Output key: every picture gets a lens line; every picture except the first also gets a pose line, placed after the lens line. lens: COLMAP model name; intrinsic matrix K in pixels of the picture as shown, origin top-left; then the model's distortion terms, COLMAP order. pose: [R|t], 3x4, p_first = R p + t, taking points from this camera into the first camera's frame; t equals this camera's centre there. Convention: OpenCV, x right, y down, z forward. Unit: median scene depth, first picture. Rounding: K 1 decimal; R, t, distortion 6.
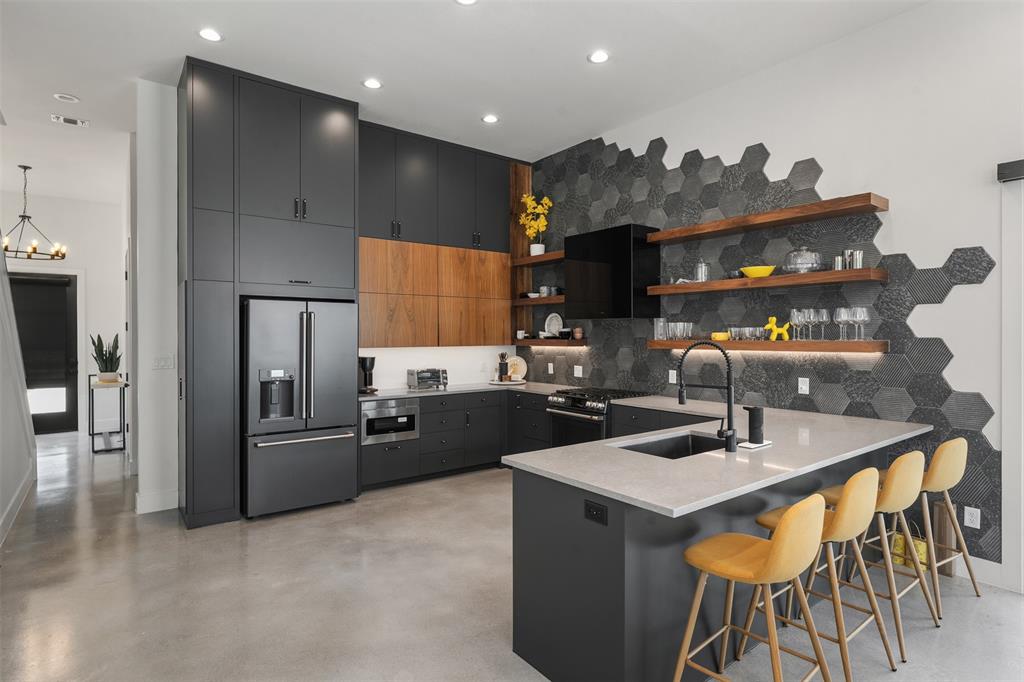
lens RADIAL K [[535.6, 0, 512.0], [0, 535.6, 341.0], [0, 0, 1]] dist [-0.002989, -0.000045]
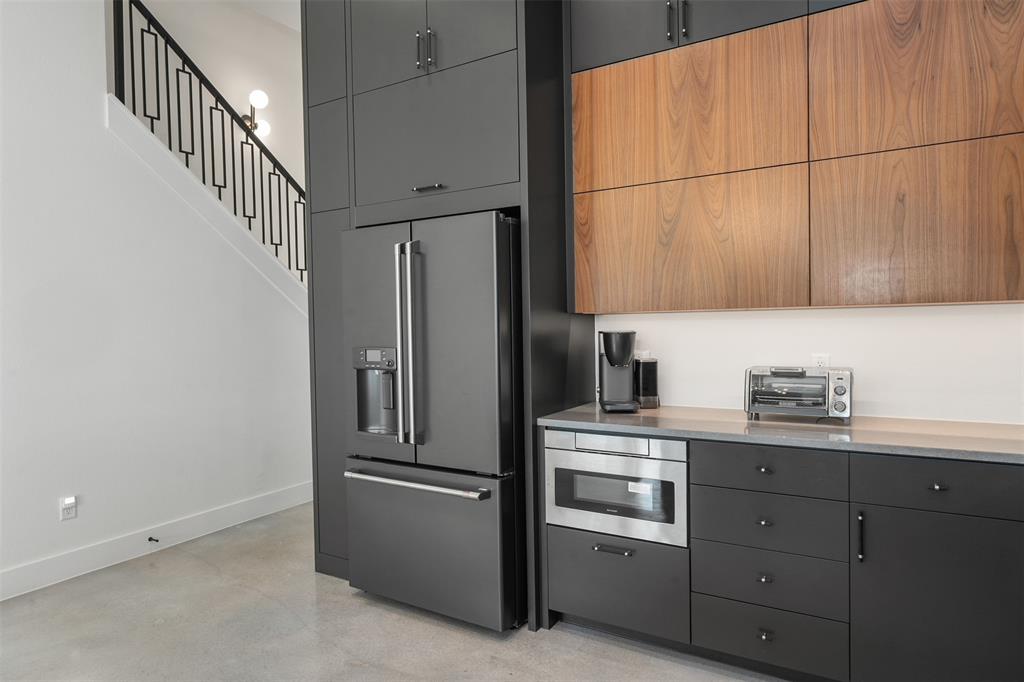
lens RADIAL K [[608.2, 0, 512.0], [0, 608.2, 341.0], [0, 0, 1]] dist [-0.000929, -0.000712]
pose [[0.371249, 0.018544, -0.928348, 0.170461], [0.005621, 0.999737, 0.022217, 0.024731], [0.928516, -0.013466, 0.371047, 0.707839]]
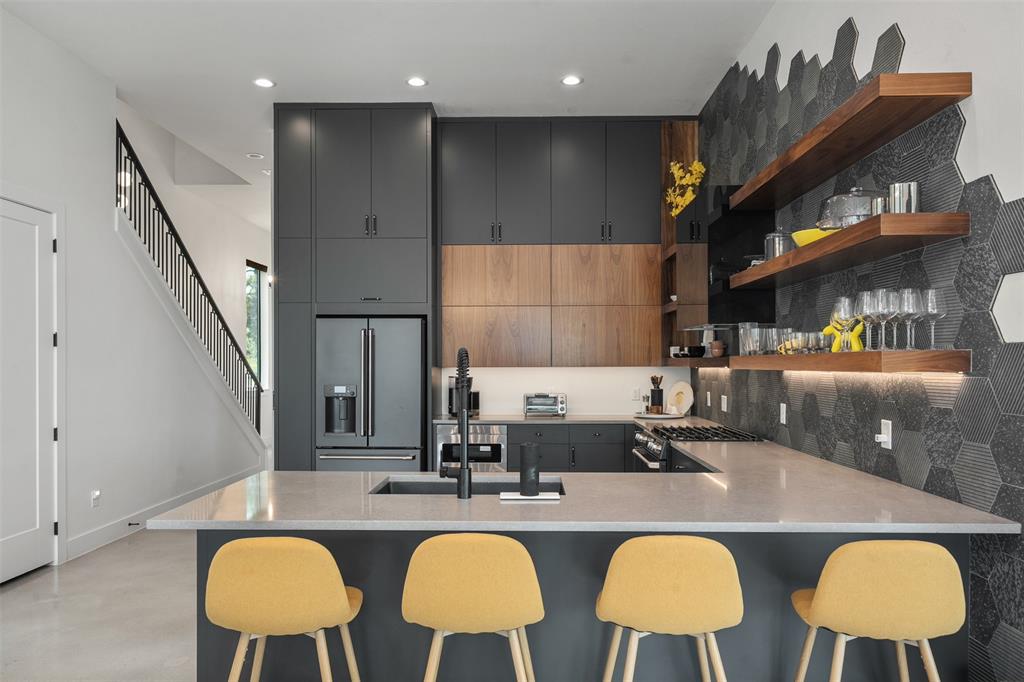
lens RADIAL K [[686.7, 0, 515.5], [0, 686.7, 365.4], [0, 0, 1]] dist [0.004182, 0.000014]
pose [[0.779651, 0.003638, -0.626203, 0.512240], [-0.006599, 0.999975, -0.002406, 0.011902], [0.626179, 0.006008, 0.779656, 0.144842]]
